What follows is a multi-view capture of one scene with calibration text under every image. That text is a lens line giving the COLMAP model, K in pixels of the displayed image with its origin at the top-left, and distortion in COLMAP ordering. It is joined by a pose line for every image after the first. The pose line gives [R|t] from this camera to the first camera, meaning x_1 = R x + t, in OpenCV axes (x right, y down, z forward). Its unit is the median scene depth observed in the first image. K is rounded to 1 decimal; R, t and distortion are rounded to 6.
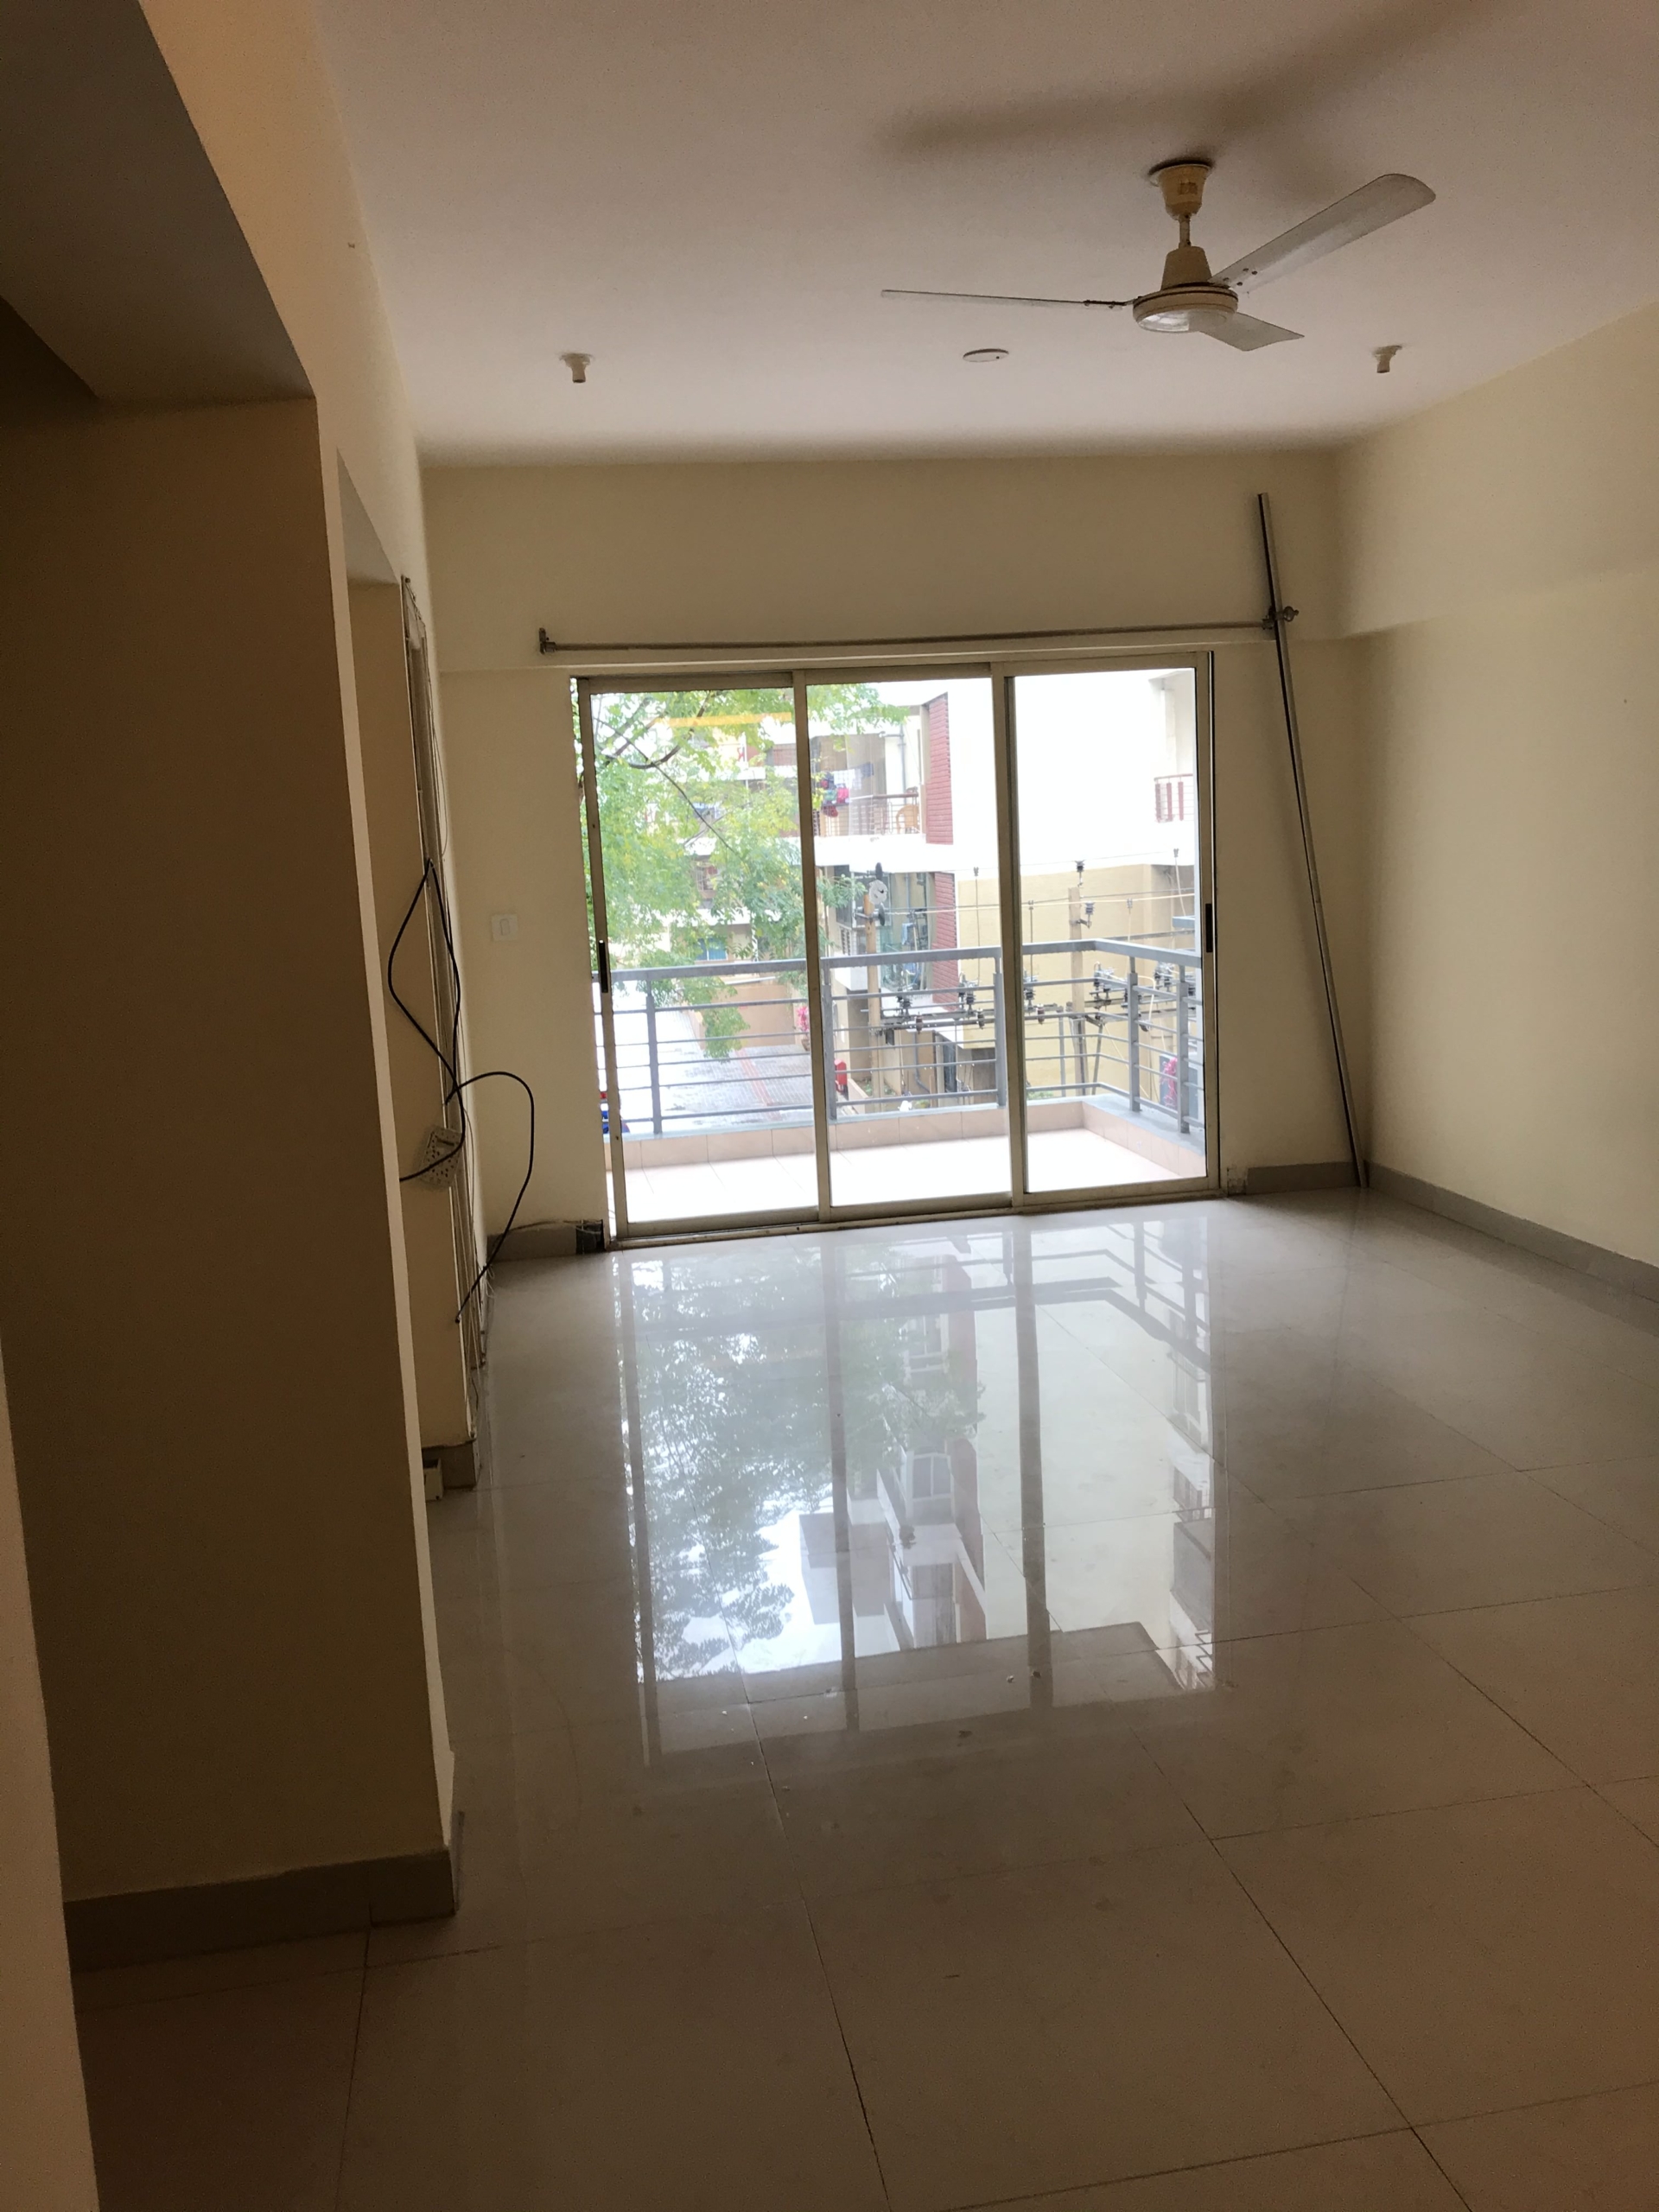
lens RADIAL K [[1797.8, 0, 829.5], [0, 1797.8, 1106.0], [0, 0, 1]] dist [0.103566, 0.000489]
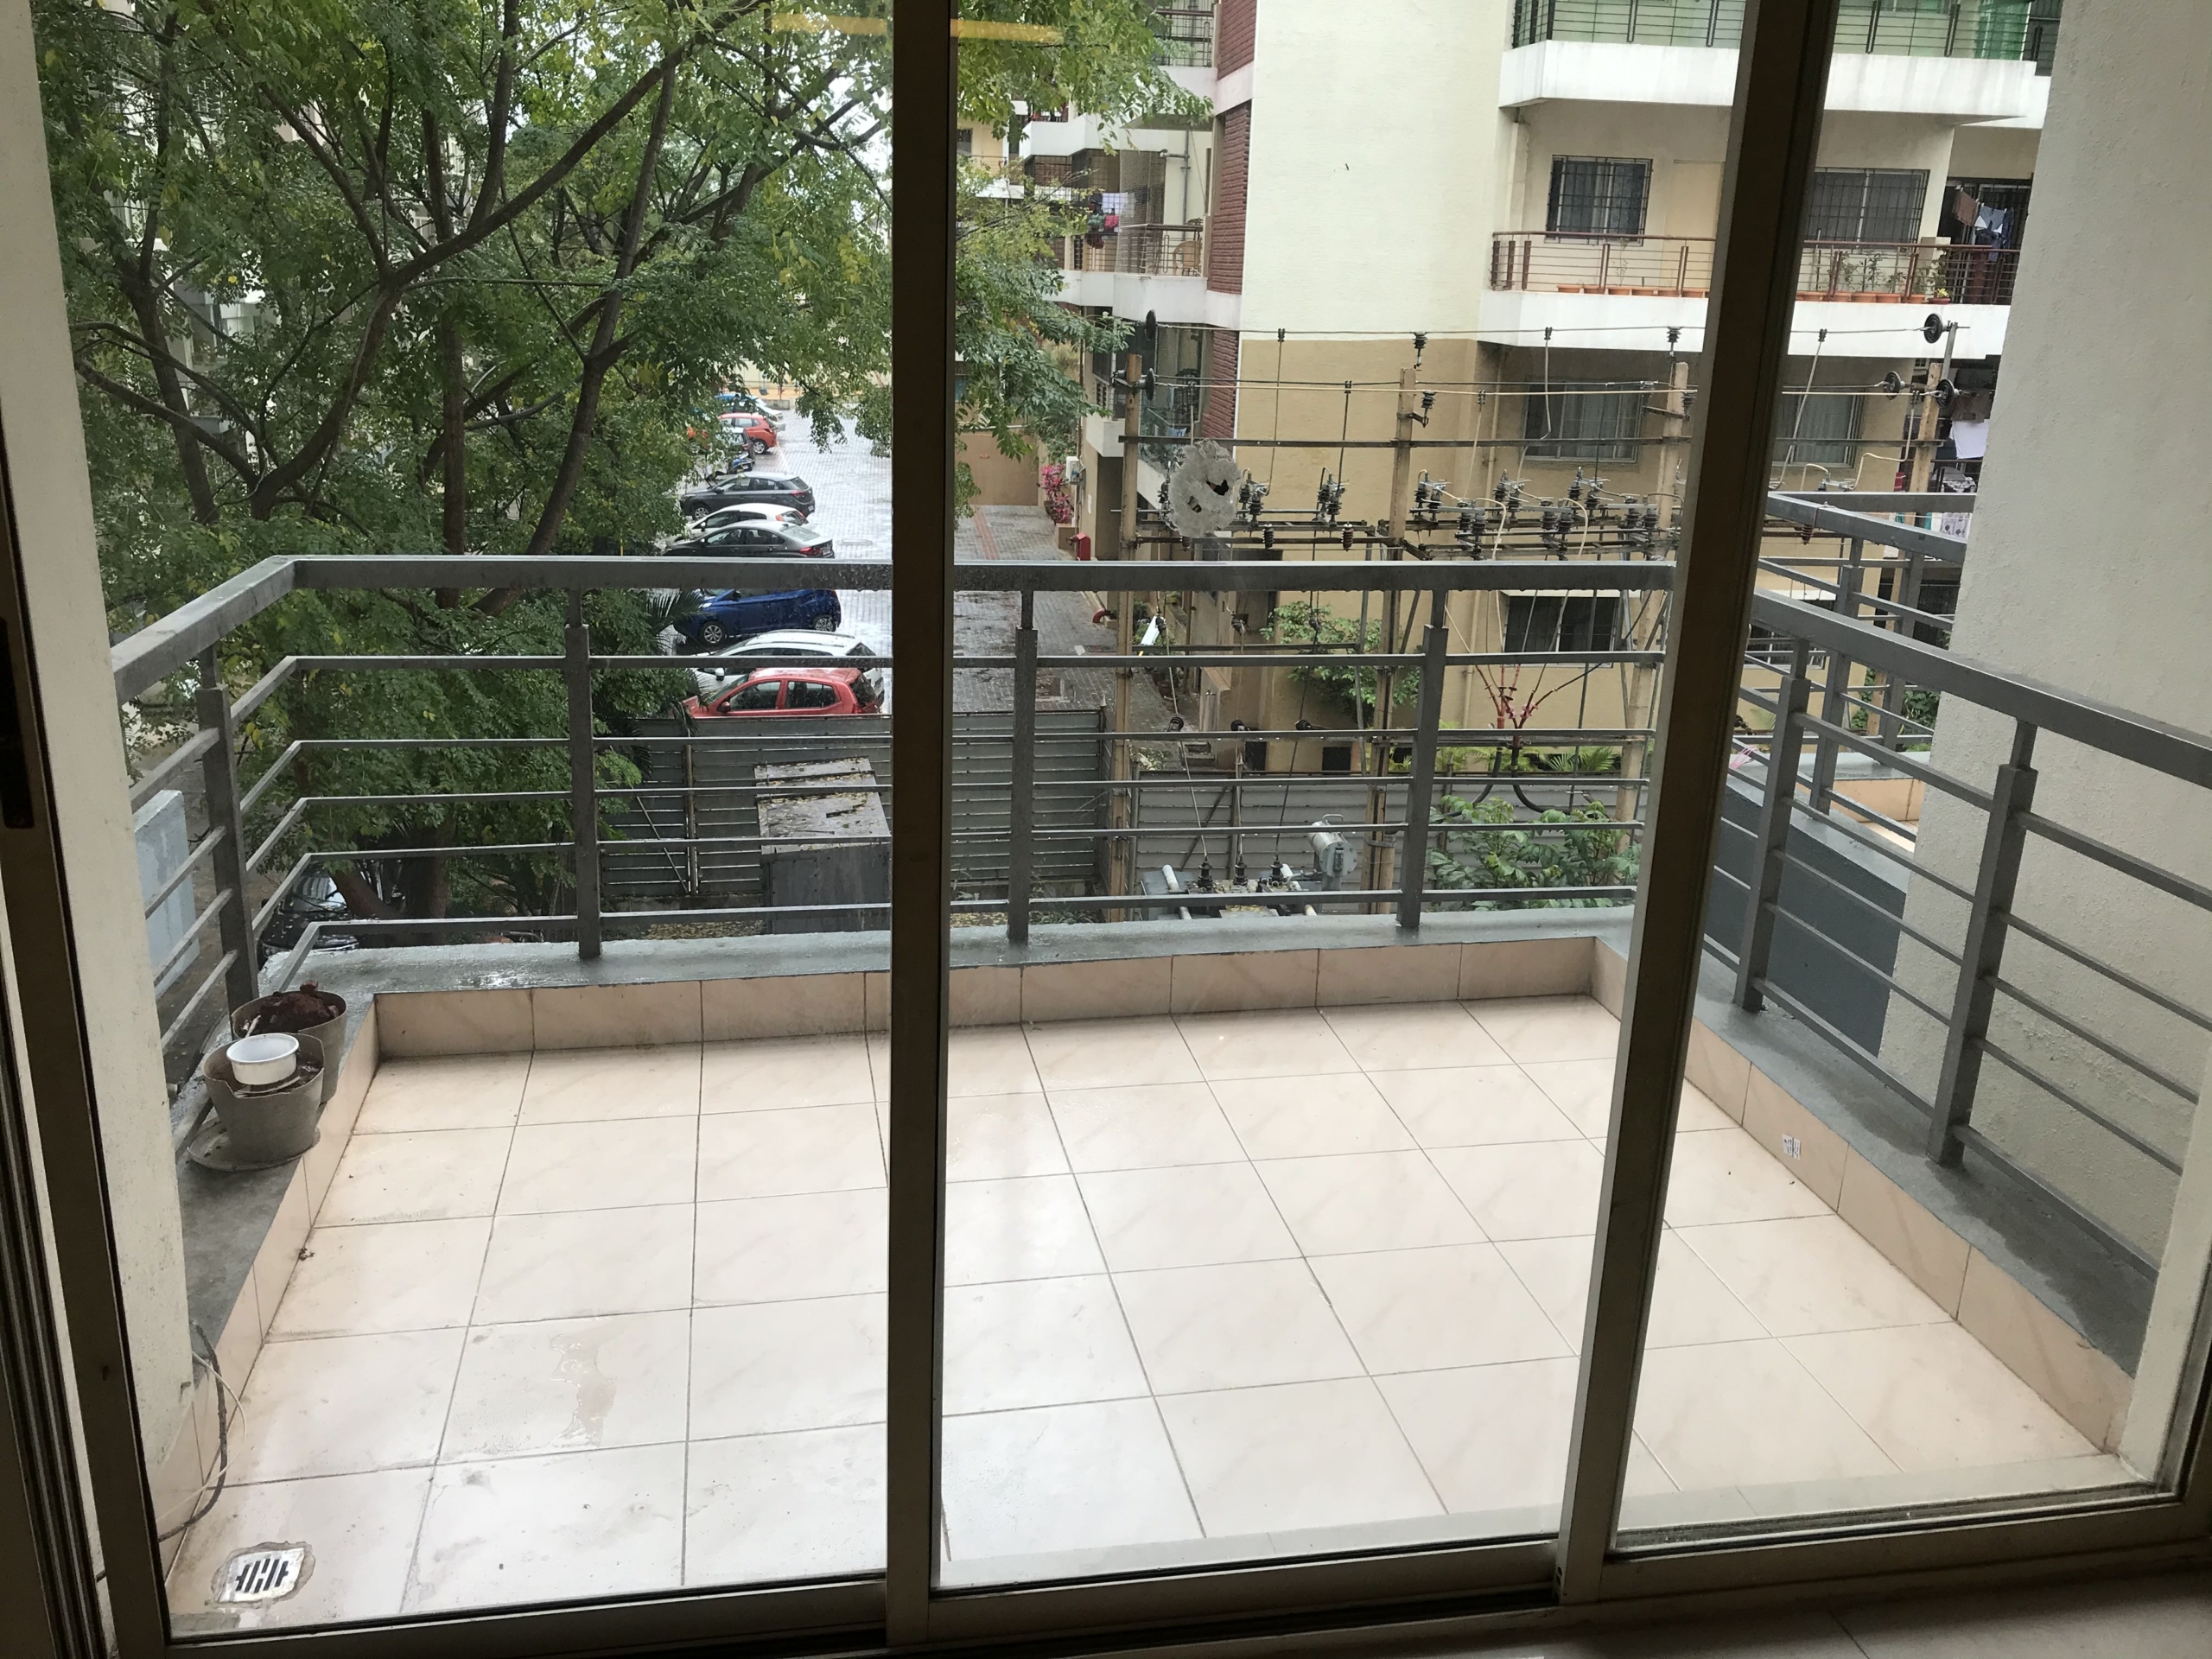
lens RADIAL K [[1822.6, 0, 1106.0], [0, 1822.6, 829.5], [0, 0, 1]] dist [0.002307, 0.010985]
pose [[0.996391, 0.079329, 0.030211, 0.003709], [-0.082910, 0.985829, 0.145831, -0.036265], [-0.018214, -0.147810, 0.988848, 0.251904]]
